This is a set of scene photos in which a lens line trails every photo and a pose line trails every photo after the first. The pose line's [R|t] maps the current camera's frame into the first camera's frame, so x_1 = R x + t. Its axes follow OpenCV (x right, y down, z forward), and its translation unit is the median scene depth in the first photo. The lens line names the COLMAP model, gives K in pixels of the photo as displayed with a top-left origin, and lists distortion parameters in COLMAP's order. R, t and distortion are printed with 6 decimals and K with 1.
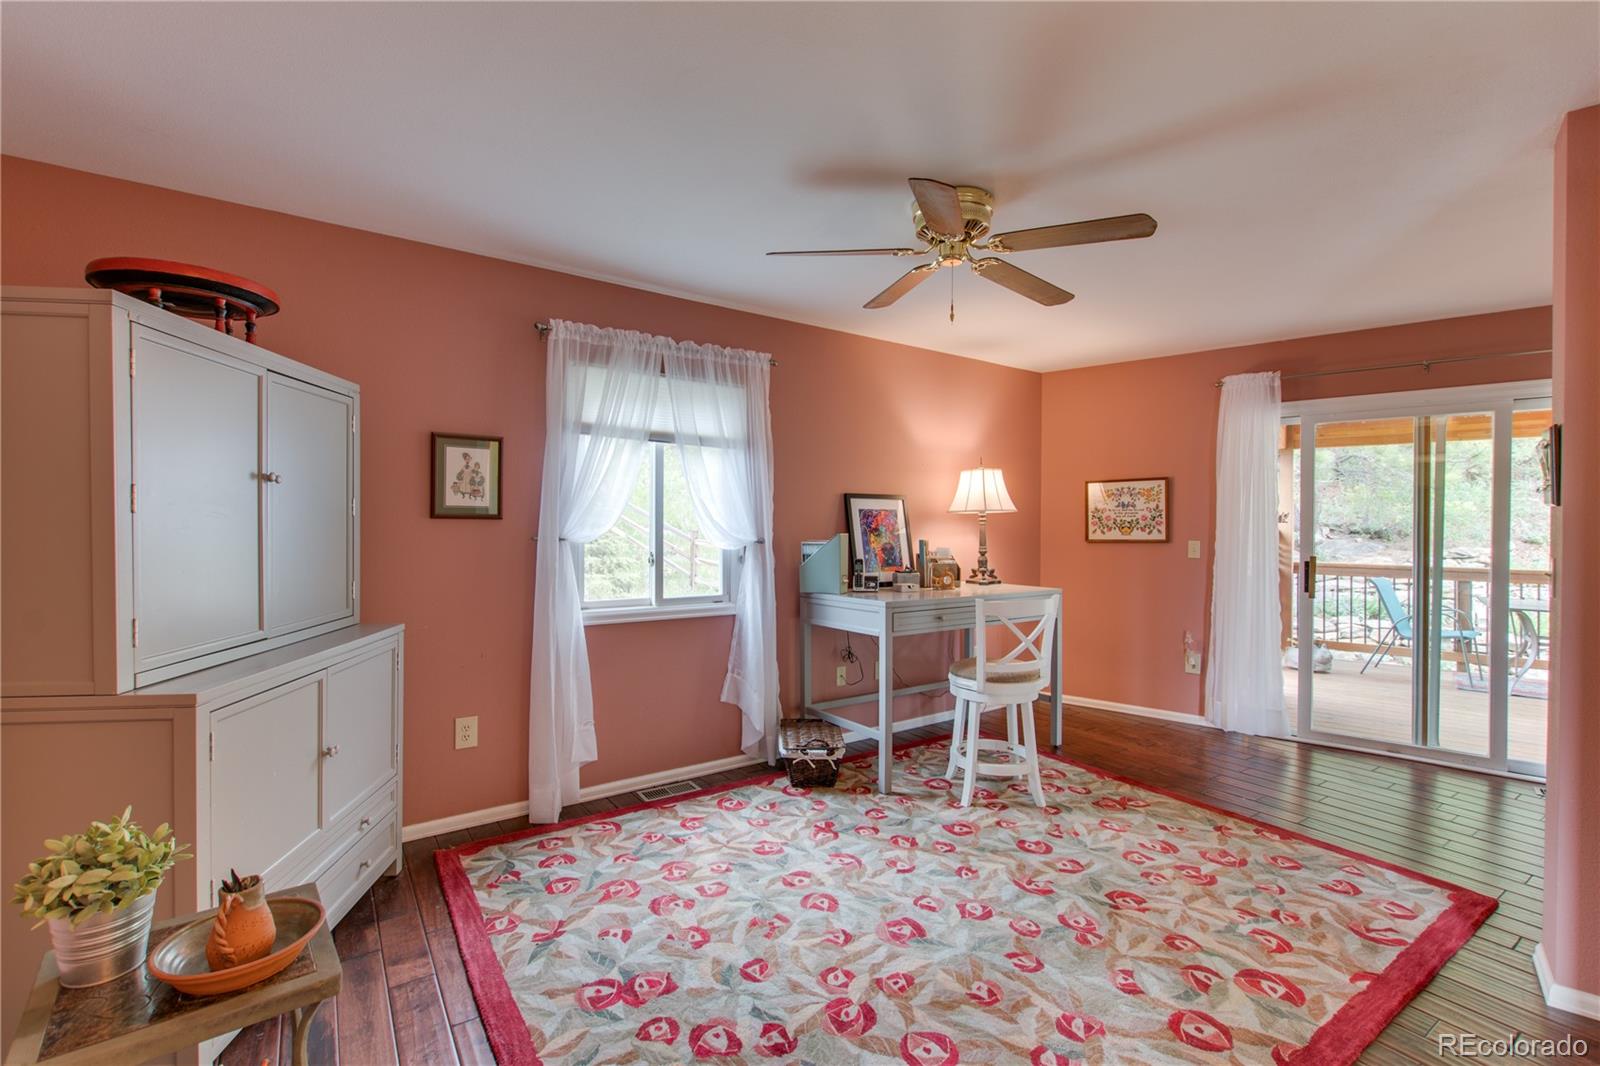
lens RADIAL K [[703.3, 0, 804.5], [0, 703.3, 529.5], [0, 0, 1]] dist [0.003025, 0.000046]
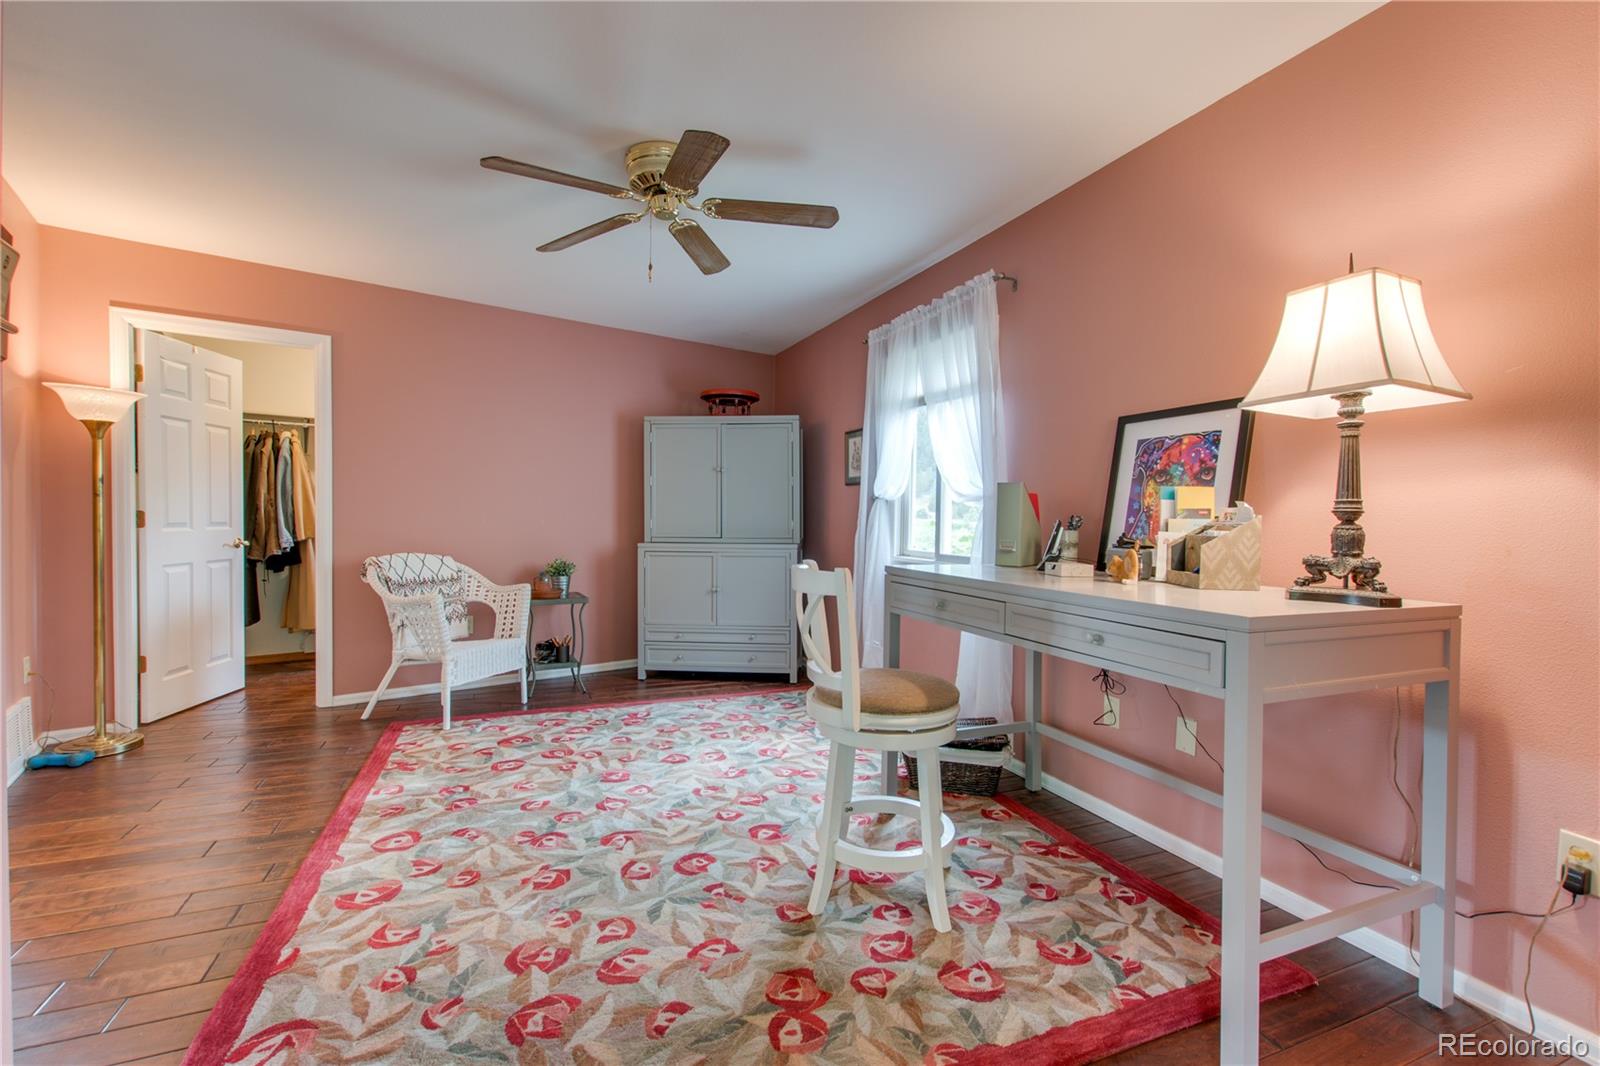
lens RADIAL K [[703.3, 0, 804.5], [0, 703.3, 529.5], [0, 0, 1]] dist [0.003025, 0.000046]
pose [[-0.215568, 0.007728, -0.976458, 1.265190], [-0.019621, 0.999733, 0.012244, 0.077752], [0.976292, 0.021799, -0.215359, 1.520730]]
